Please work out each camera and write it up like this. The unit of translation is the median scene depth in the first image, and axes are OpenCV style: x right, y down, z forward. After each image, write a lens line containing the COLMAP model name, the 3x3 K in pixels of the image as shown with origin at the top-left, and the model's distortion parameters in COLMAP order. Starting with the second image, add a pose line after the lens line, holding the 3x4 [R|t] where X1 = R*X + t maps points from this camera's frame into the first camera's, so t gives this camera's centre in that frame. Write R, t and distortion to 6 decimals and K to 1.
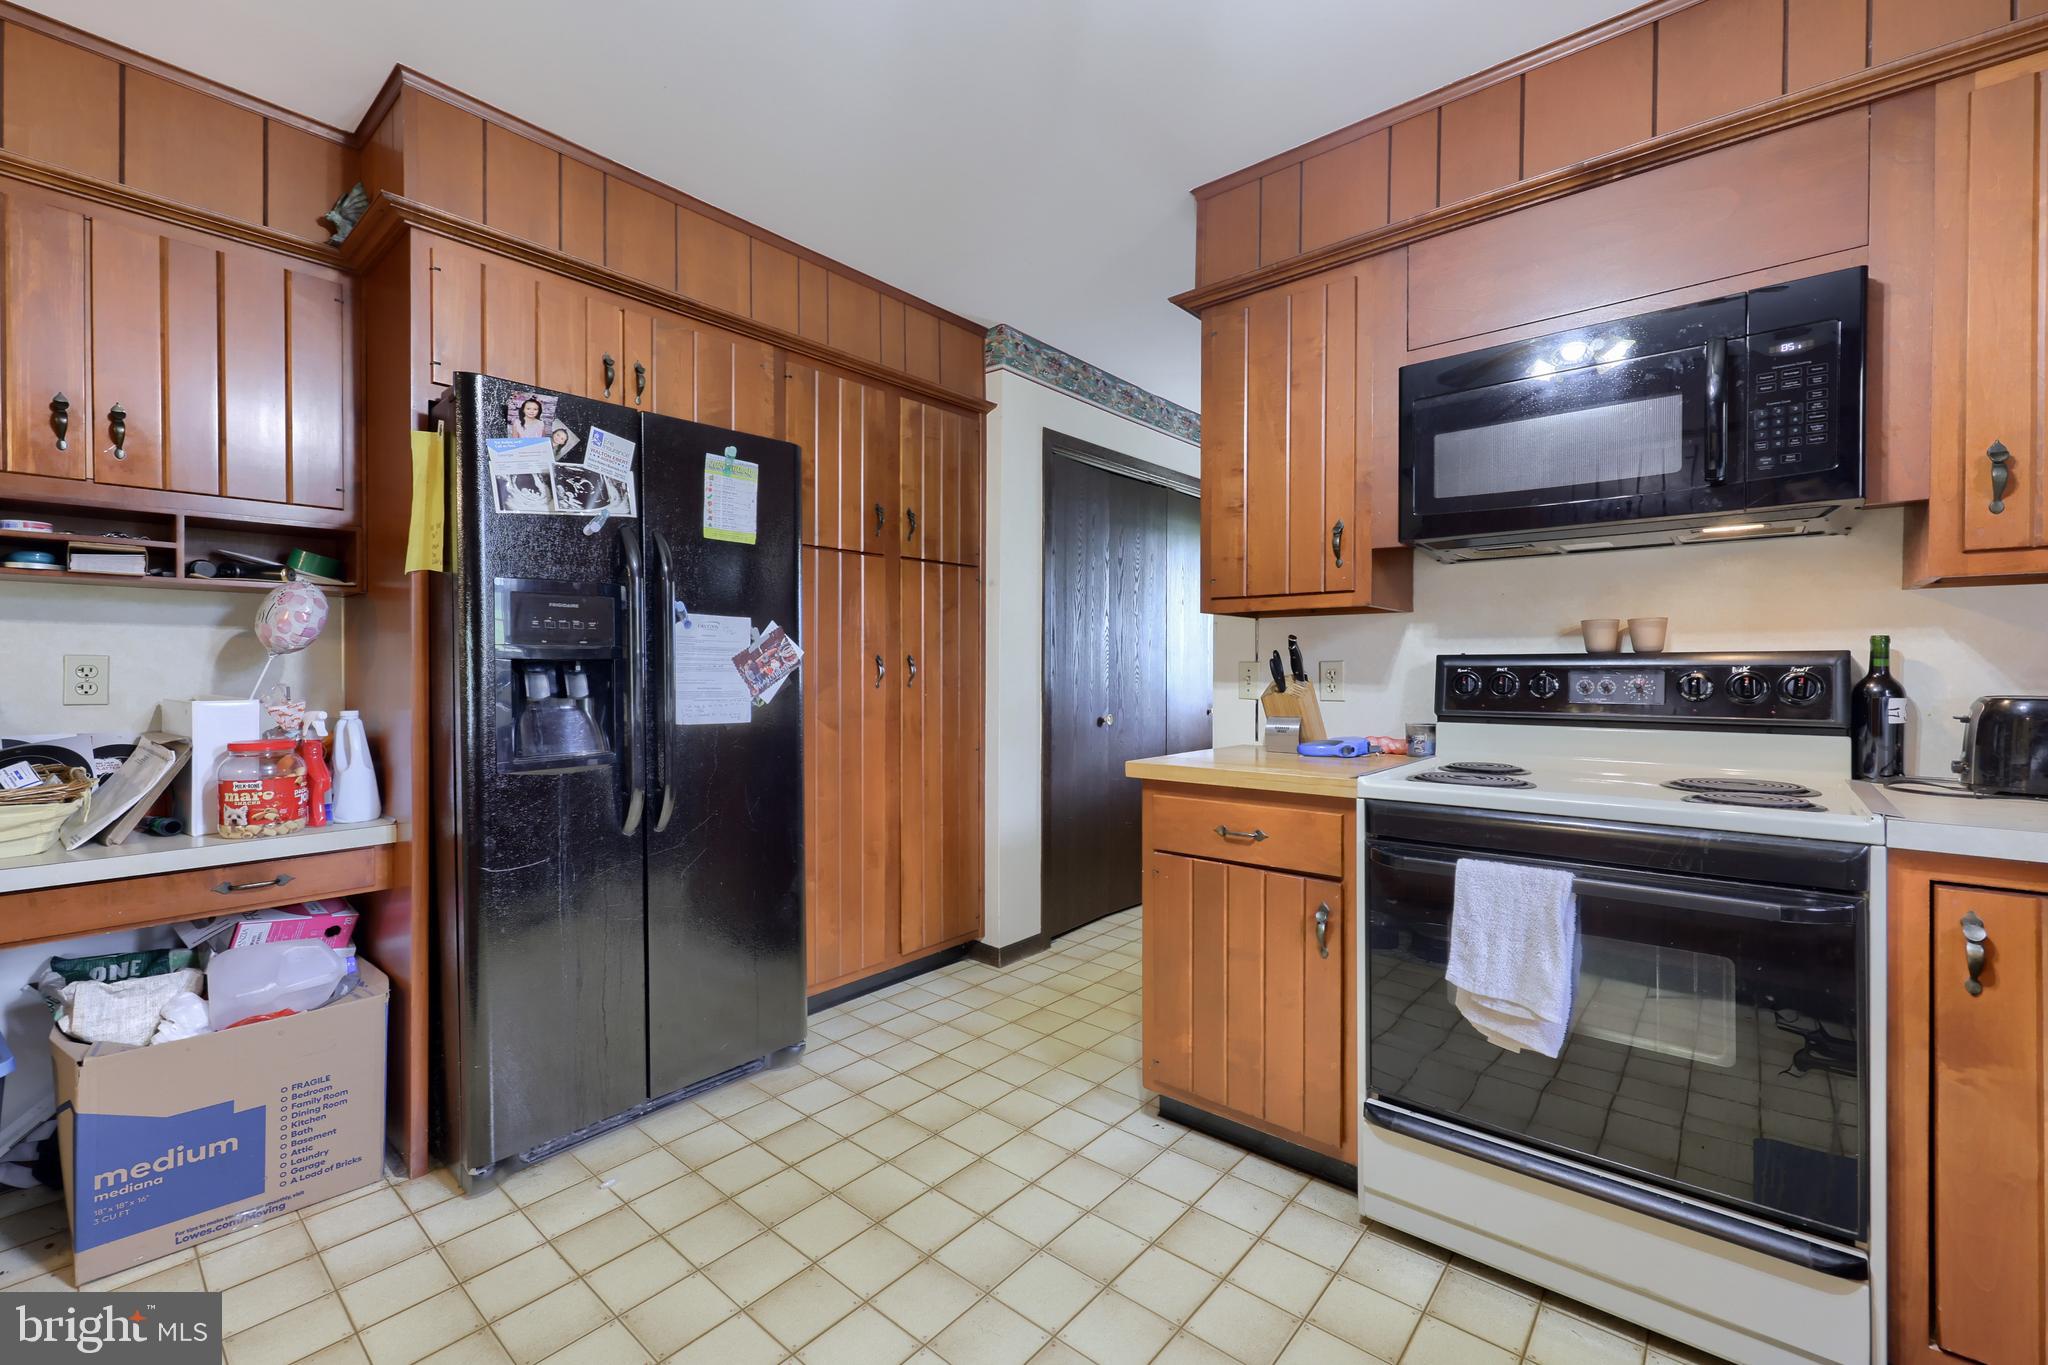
lens RADIAL K [[834.0, 0, 1020.0], [0, 834.0, 675.4], [0, 0, 1]] dist [0.001698, -0.000156]
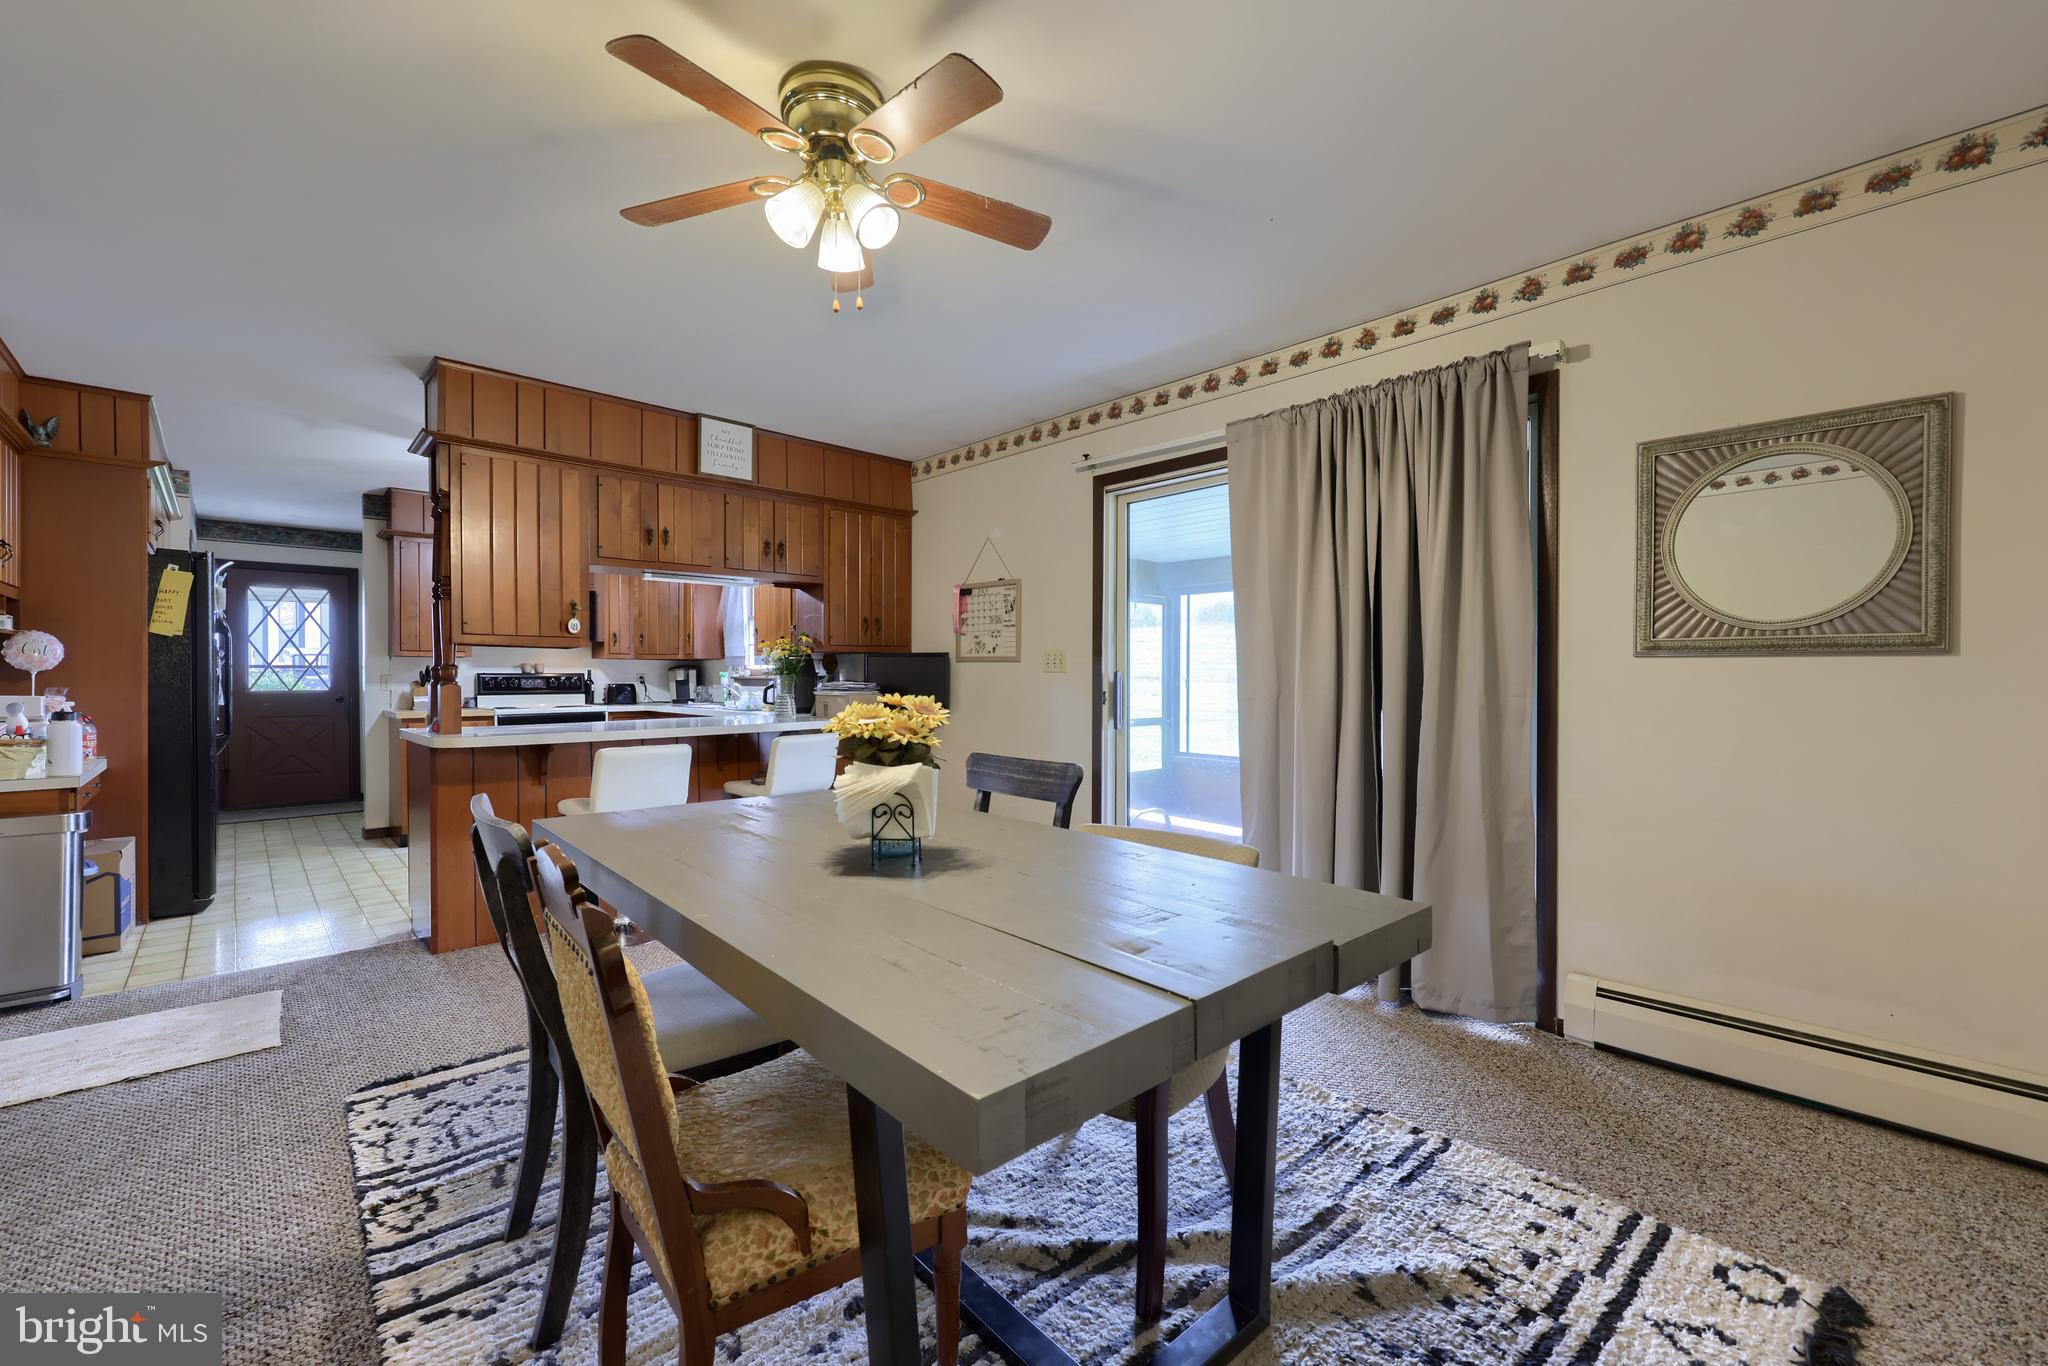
lens RADIAL K [[834.0, 0, 1008.2], [0, 834.0, 682.7], [0, 0, 1]] dist [0.001698, -0.000156]
pose [[0.117834, -0.010991, 0.992972, -2.730615], [0.013409, 0.999865, 0.009476, 0.007517], [-0.992943, 0.012198, 0.117966, -1.499917]]
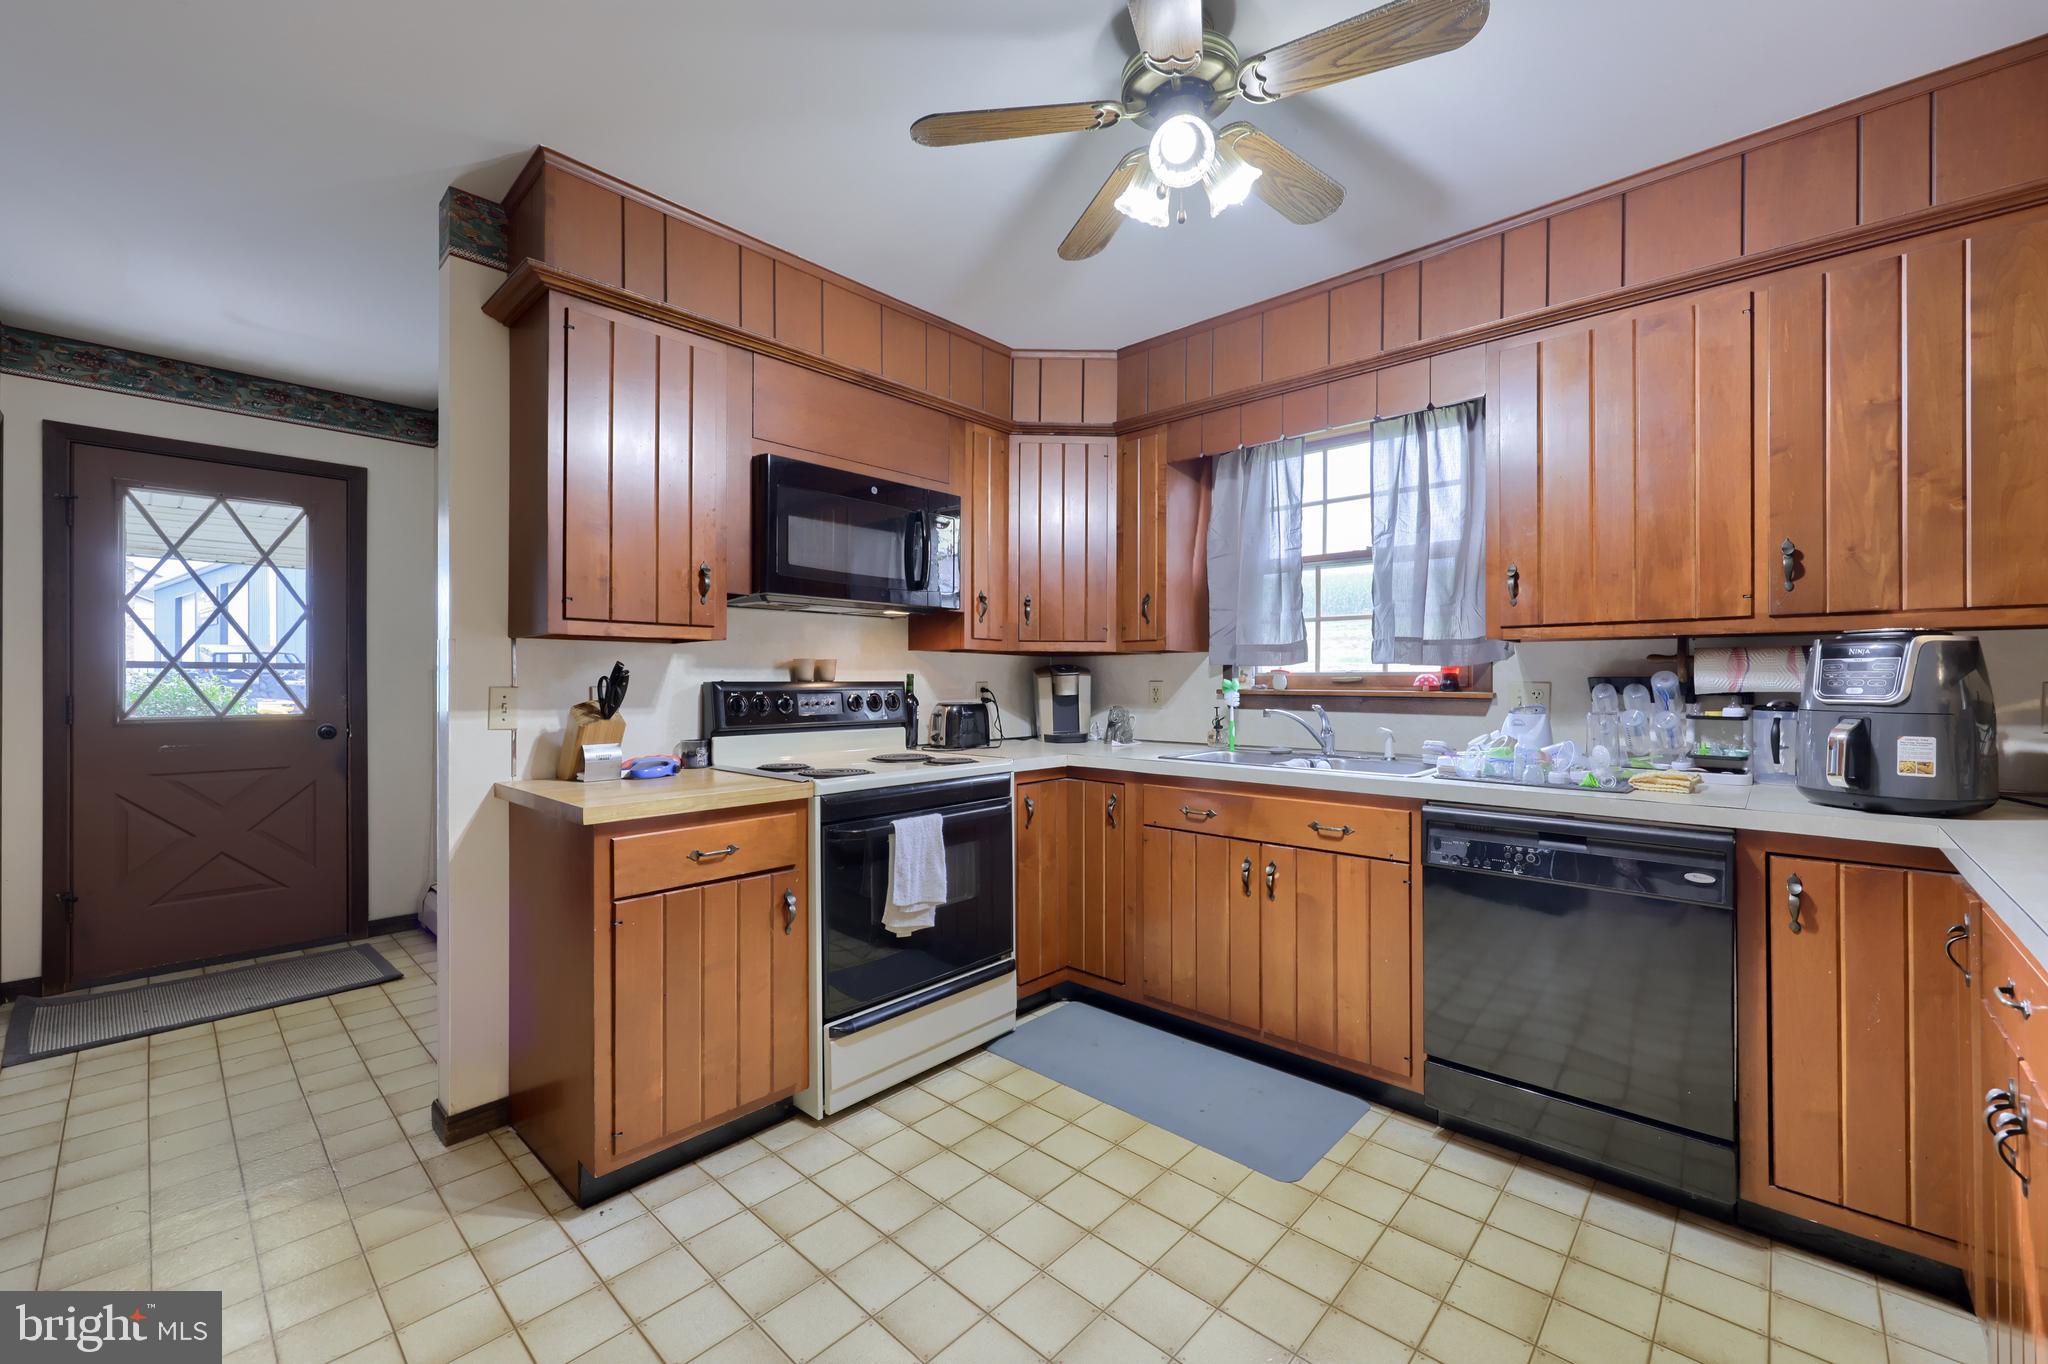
lens RADIAL K [[834.0, 0, 1022.6], [0, 834.0, 674.6], [0, 0, 1]] dist [0.001698, -0.000156]
pose [[0.051660, 0.003708, 0.998658, -0.843237], [0.009611, 0.999945, -0.004210, -0.031273], [-0.998618, 0.009816, 0.051622, 0.600548]]
